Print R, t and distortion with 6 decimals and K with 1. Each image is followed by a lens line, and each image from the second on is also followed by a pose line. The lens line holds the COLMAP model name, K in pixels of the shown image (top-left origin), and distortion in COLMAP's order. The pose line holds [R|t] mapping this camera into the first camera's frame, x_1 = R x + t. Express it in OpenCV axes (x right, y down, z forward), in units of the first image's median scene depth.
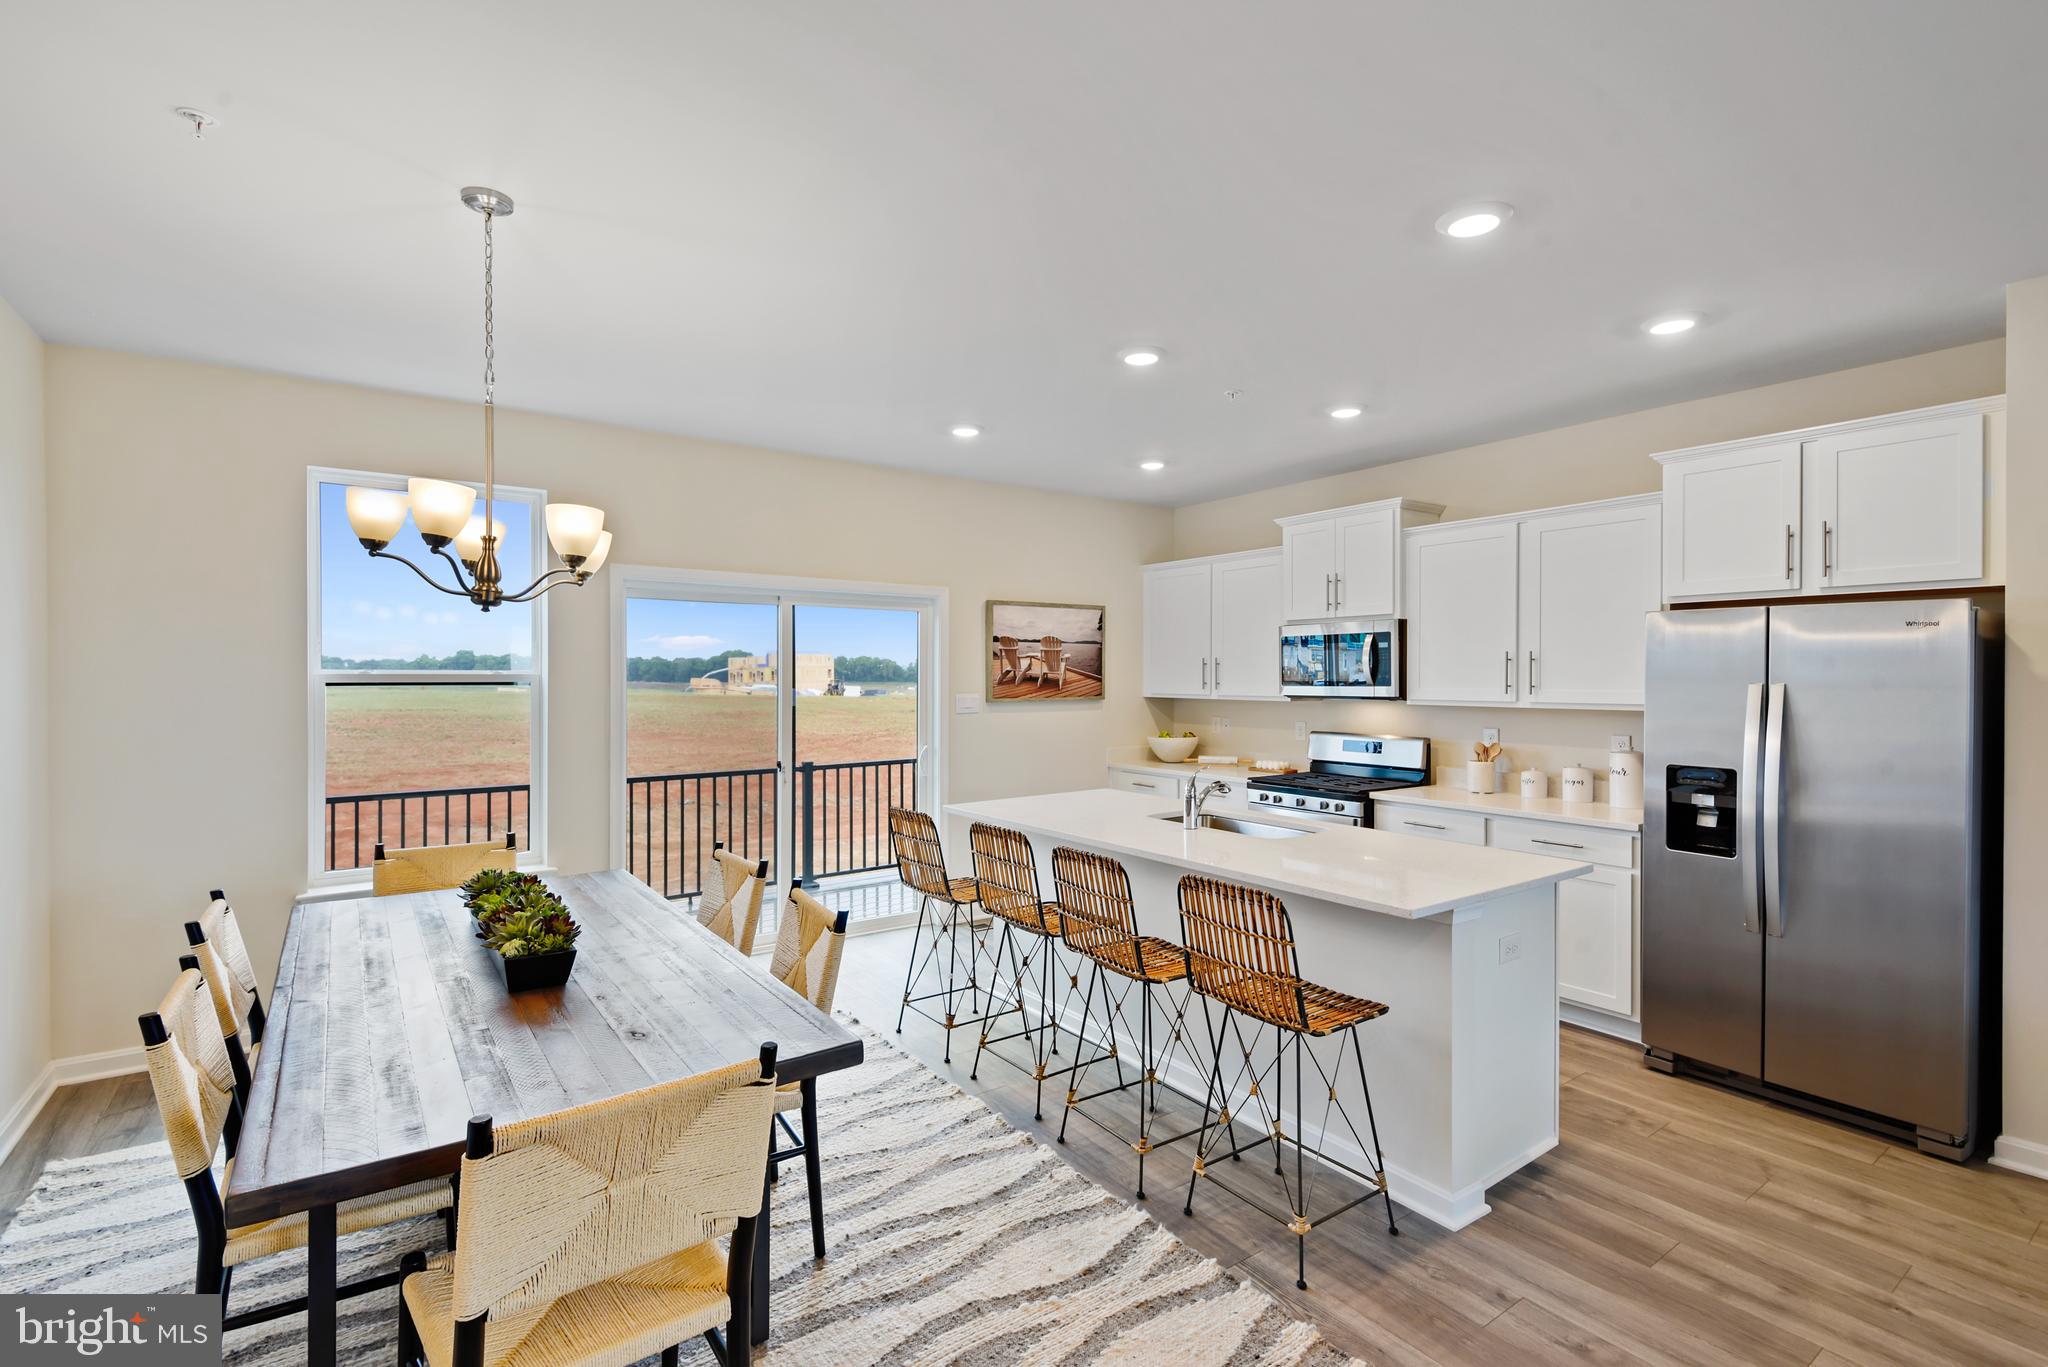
lens RADIAL K [[948.1, 0, 1013.1], [0, 948.1, 679.7], [0, 0, 1]] dist [0.011960, -0.006854]
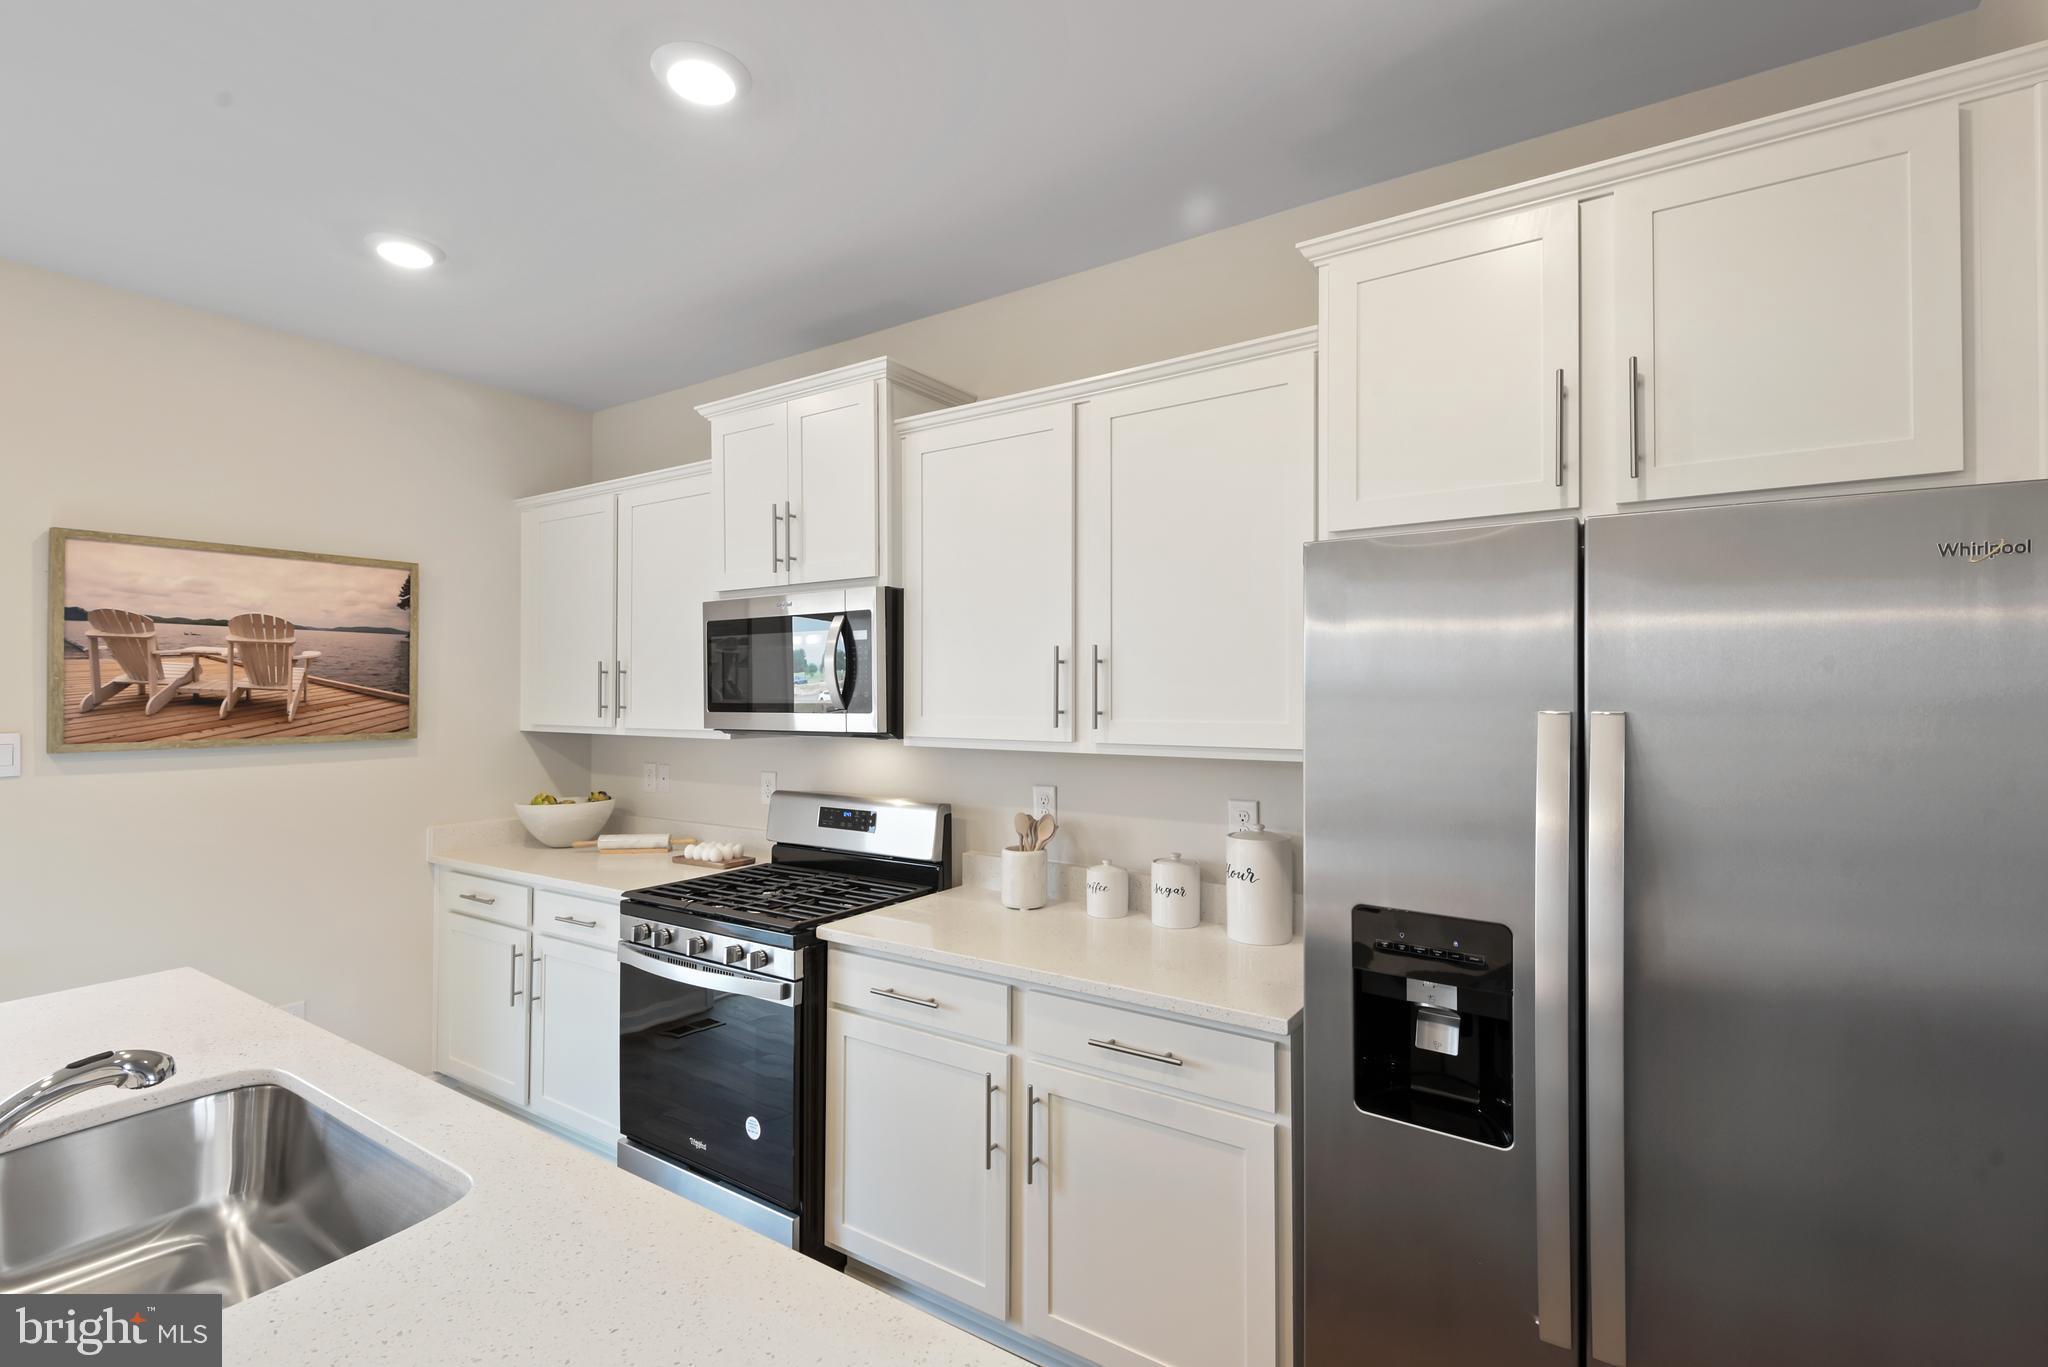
lens RADIAL K [[948.1, 0, 1035.4], [0, 948.1, 680.1], [0, 0, 1]] dist [0.011960, -0.006854]
pose [[0.932259, 0.004145, 0.361767, 0.327237], [0.002410, 0.999841, -0.017667, -0.002143], [-0.361783, 0.017342, 0.932101, 0.532128]]
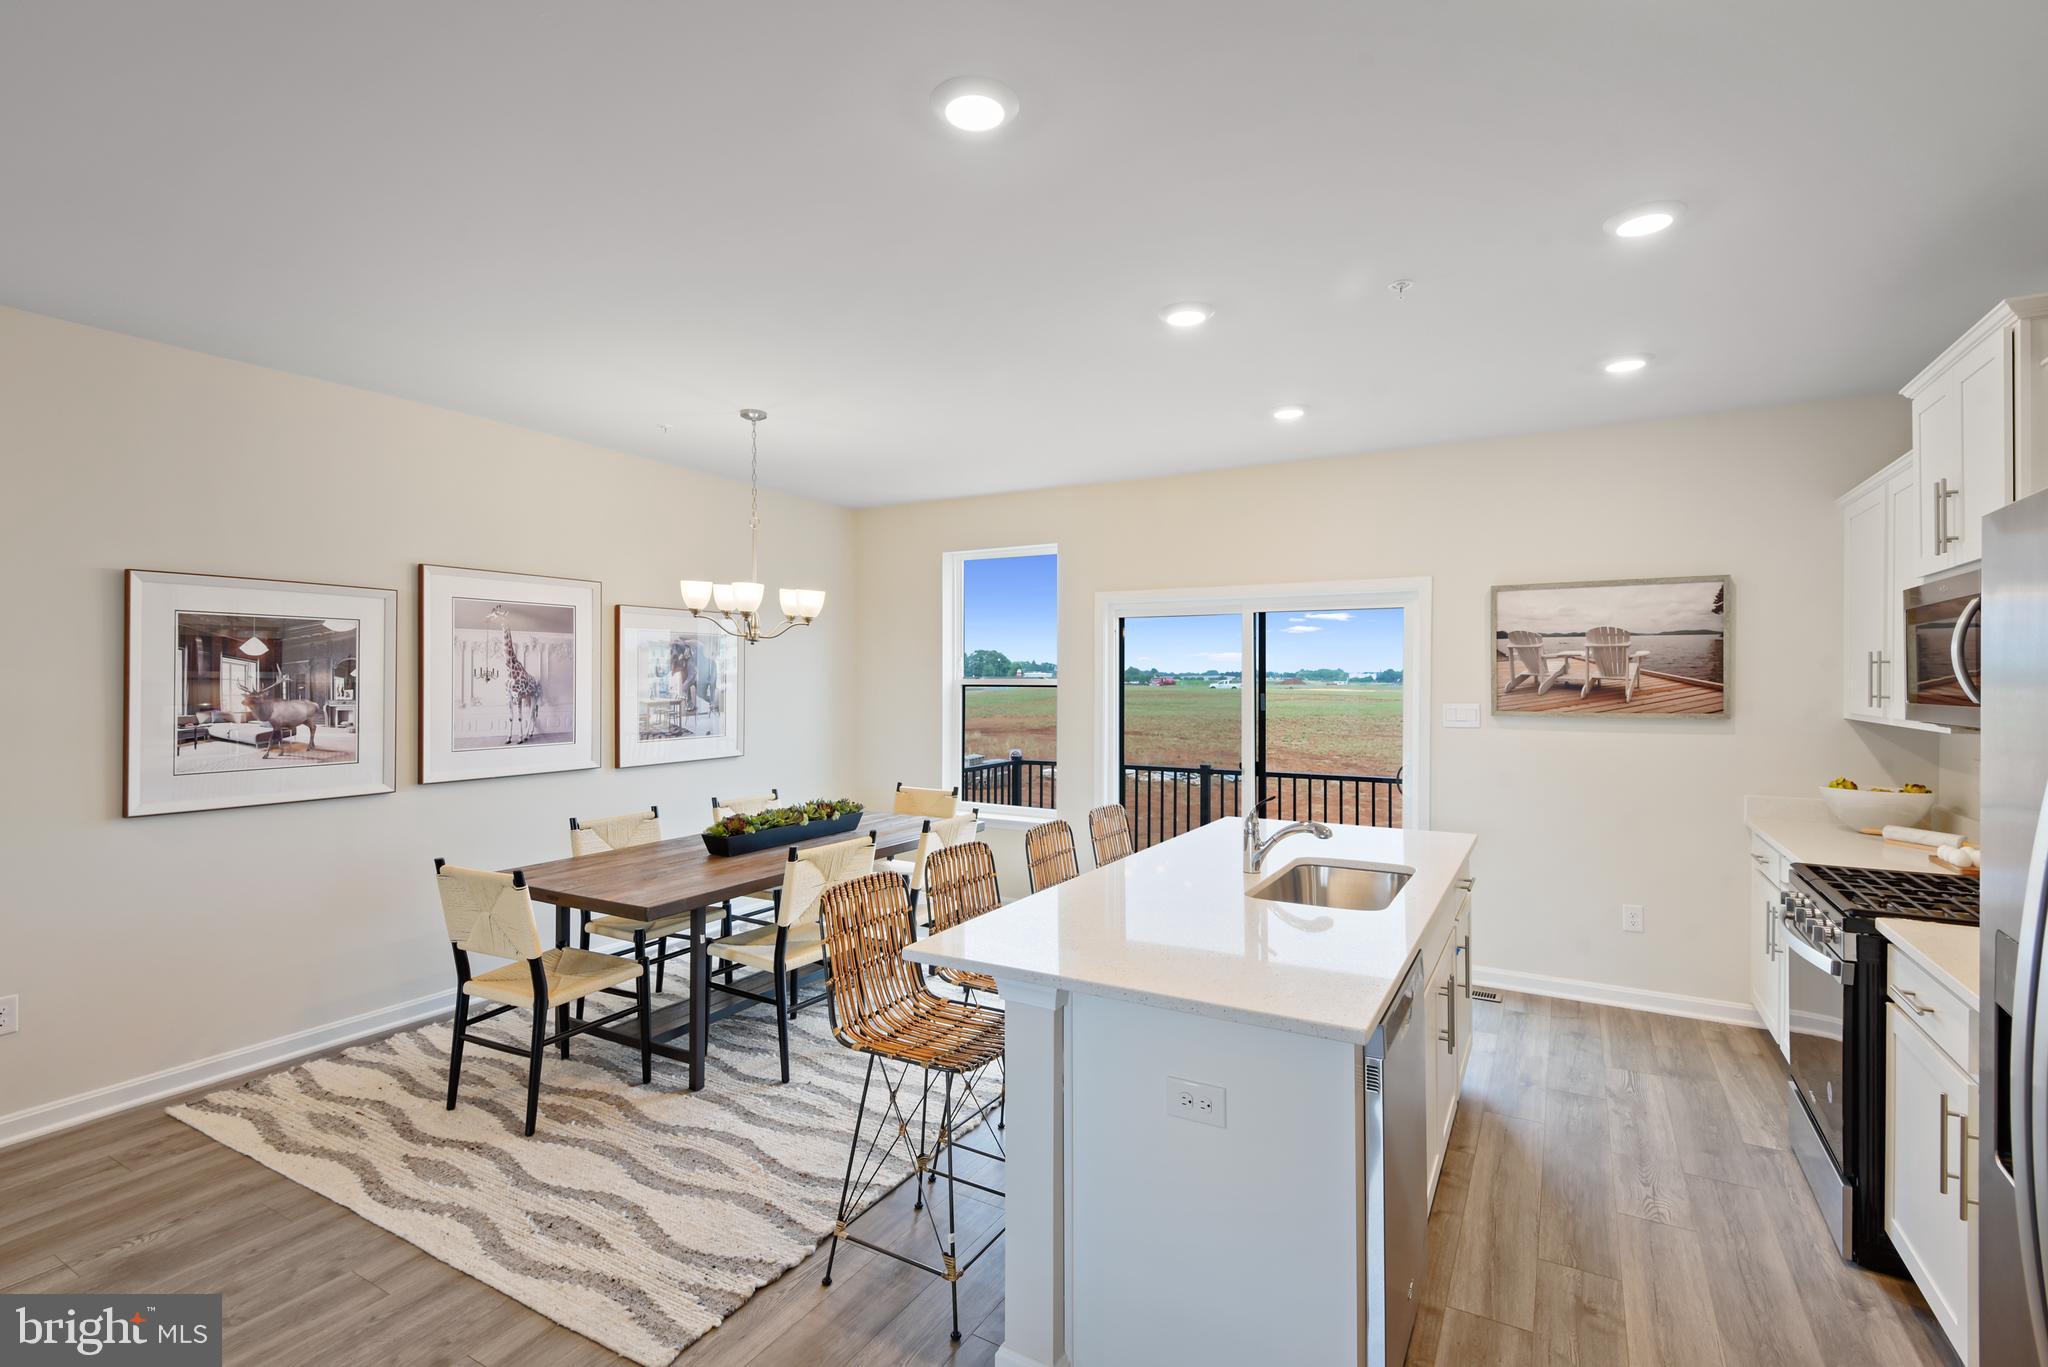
lens RADIAL K [[948.1, 0, 1013.7], [0, 948.1, 674.8], [0, 0, 1]] dist [0.011960, -0.006854]
pose [[0.402550, -0.002649, -0.915394, 0.710818], [-0.006002, 0.999967, -0.005533, -0.004118], [0.915378, 0.007721, 0.402521, 0.414618]]
